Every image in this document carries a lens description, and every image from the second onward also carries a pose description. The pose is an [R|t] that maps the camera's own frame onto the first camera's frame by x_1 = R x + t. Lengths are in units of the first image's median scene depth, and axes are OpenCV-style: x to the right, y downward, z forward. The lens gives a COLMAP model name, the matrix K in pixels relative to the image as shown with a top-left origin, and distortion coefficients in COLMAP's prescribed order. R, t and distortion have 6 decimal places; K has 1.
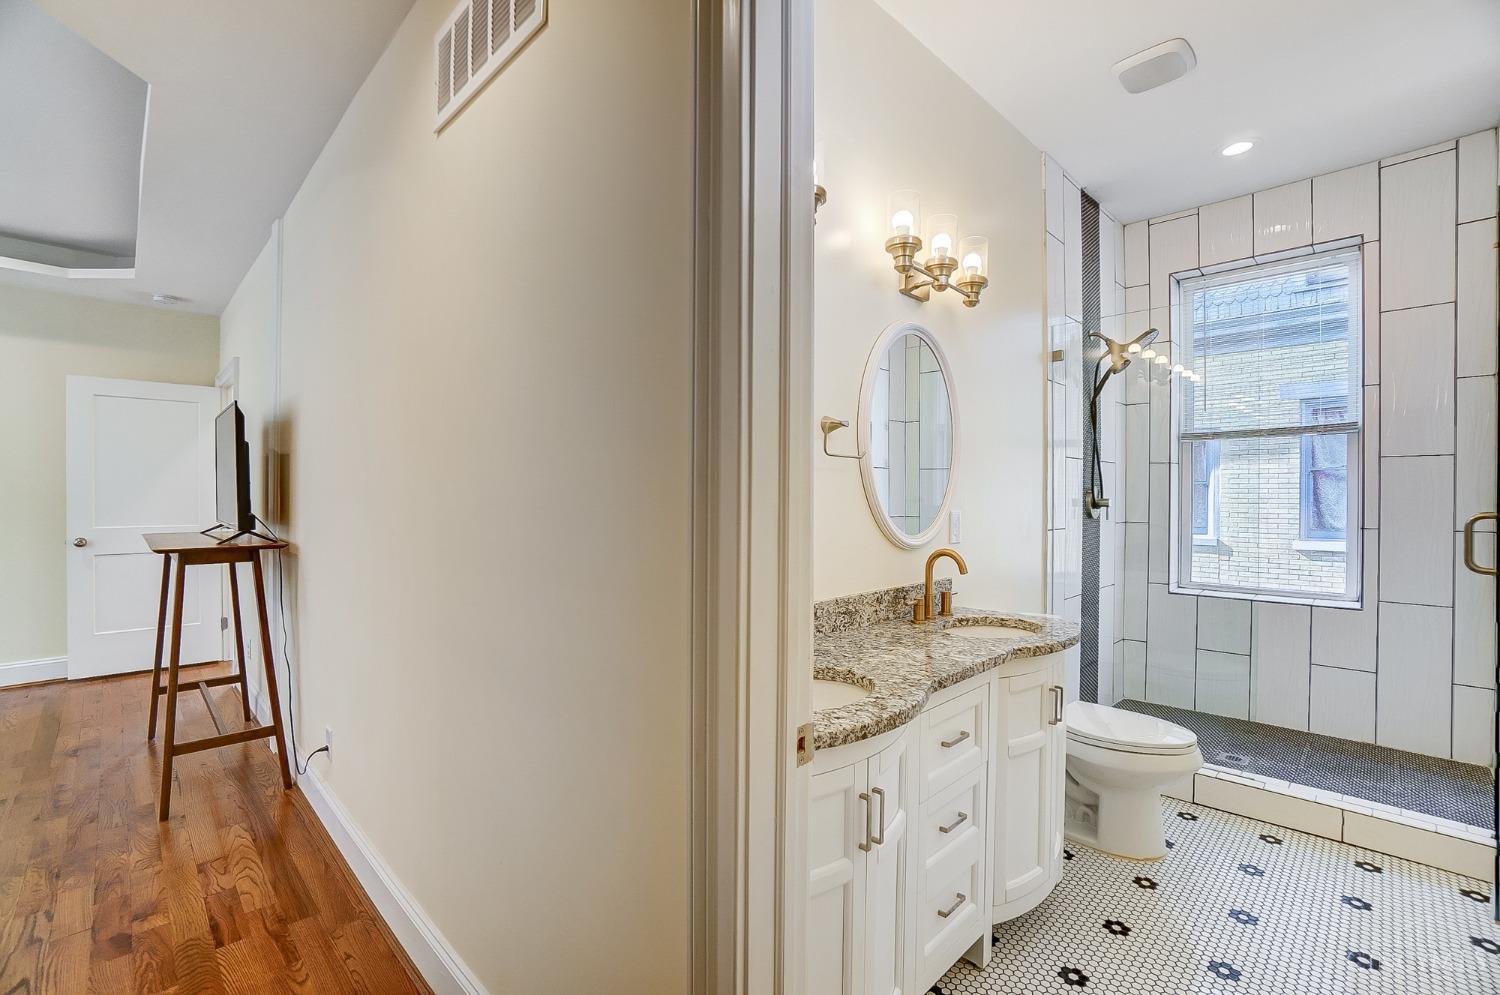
lens RADIAL K [[650.5, 0, 770.4], [0, 650.5, 501.1], [0, 0, 1]] dist [-0.051692, 0.020422]
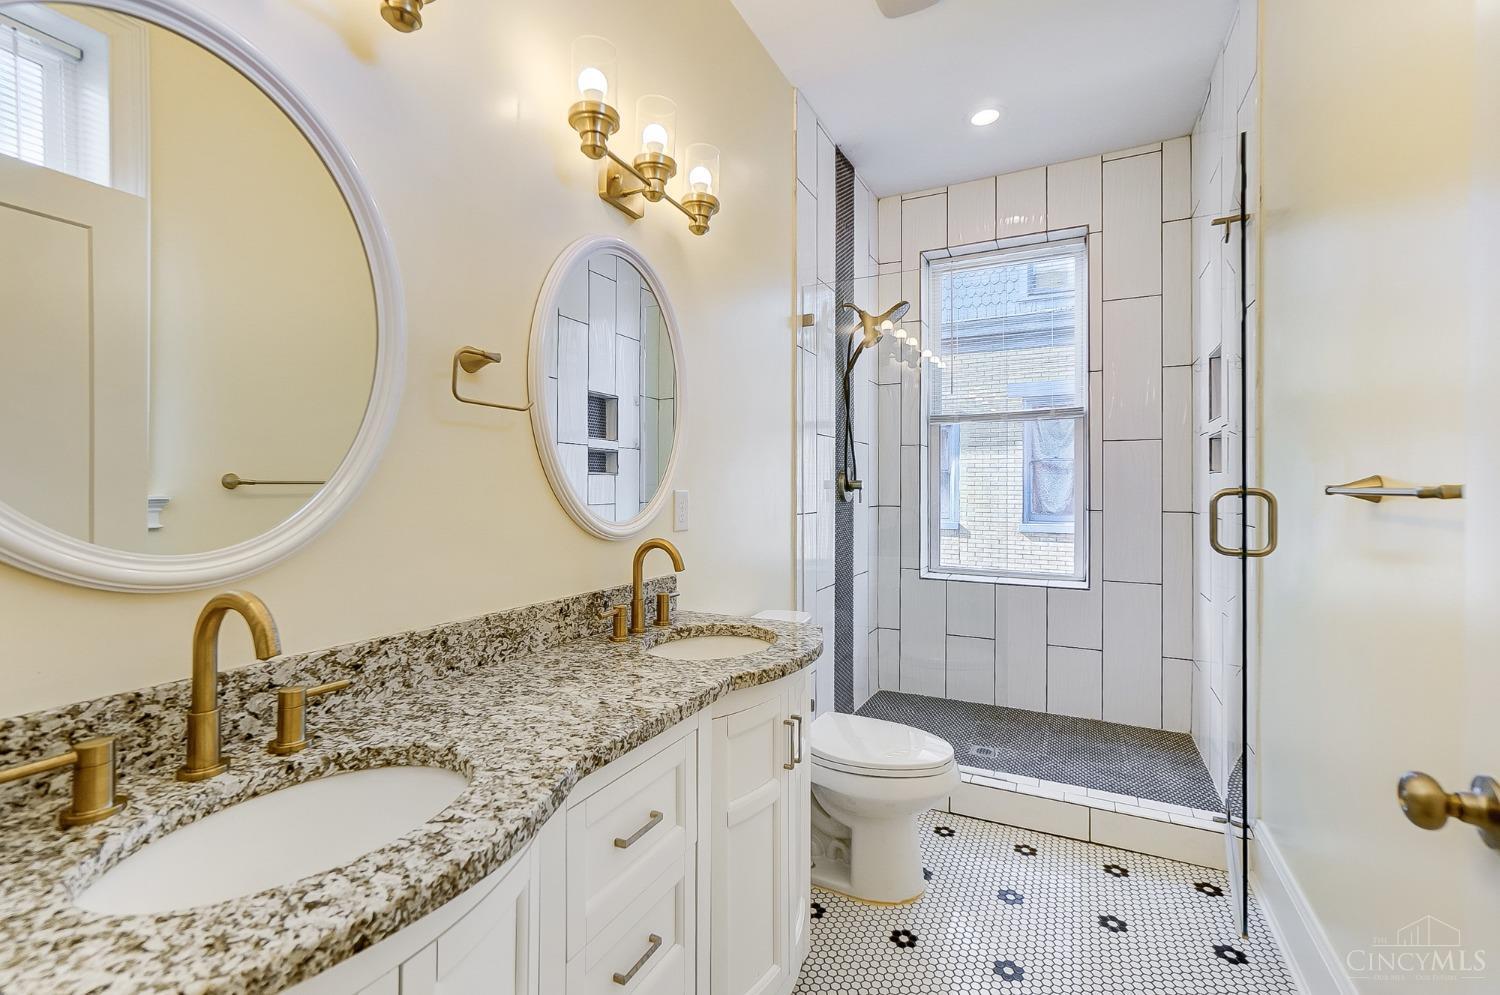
lens RADIAL K [[649.4, 0, 742.6], [0, 649.4, 482.2], [0, 0, 1]] dist [0.000309, 0.000021]
pose [[0.956714, 0.002800, 0.291015, 0.115103], [0.000778, 0.999926, -0.012179, 0.013603], [-0.291027, 0.011878, 0.956641, 0.194336]]
